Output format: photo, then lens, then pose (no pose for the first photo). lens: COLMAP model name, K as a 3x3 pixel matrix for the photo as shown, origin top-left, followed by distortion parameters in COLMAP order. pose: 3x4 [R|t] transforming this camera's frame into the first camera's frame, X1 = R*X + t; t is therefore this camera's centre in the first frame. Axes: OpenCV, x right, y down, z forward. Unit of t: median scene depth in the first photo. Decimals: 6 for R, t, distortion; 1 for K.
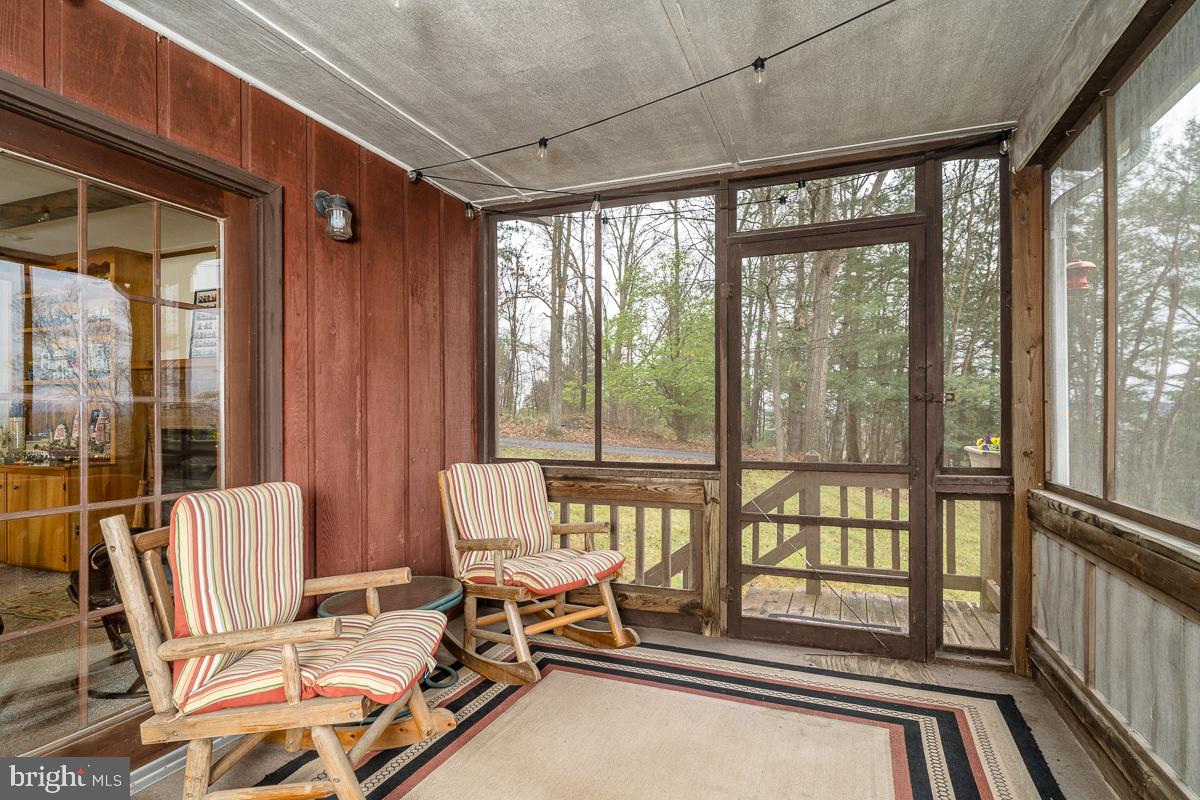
lens RADIAL K [[619.0, 0, 602.8], [0, 619.0, 408.5], [0, 0, 1]] dist [-0.005176, -0.000526]
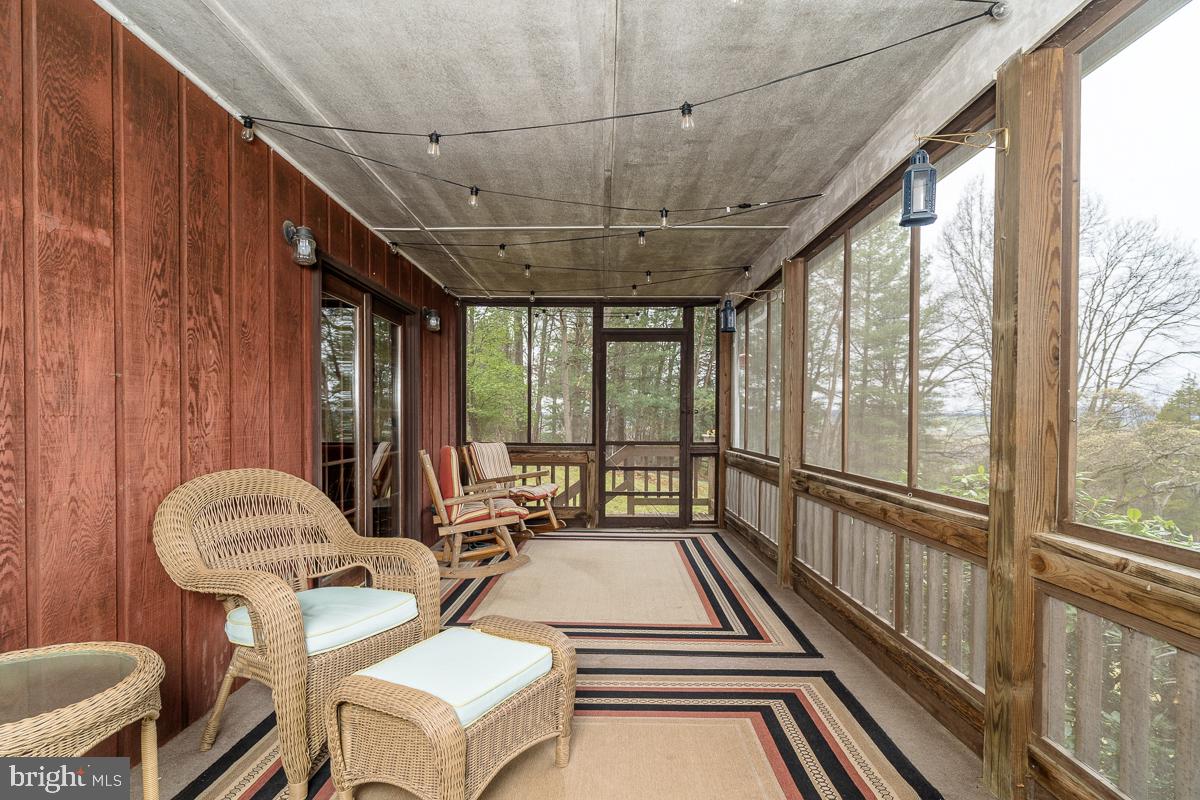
lens RADIAL K [[619.0, 0, 599.2], [0, 619.0, 404.5], [0, 0, 1]] dist [-0.005176, -0.000526]
pose [[0.936019, 0.014645, 0.351644, -0.522717], [-0.010583, 0.999853, -0.013470, -0.008906], [-0.351790, 0.008886, 0.936037, -0.918643]]
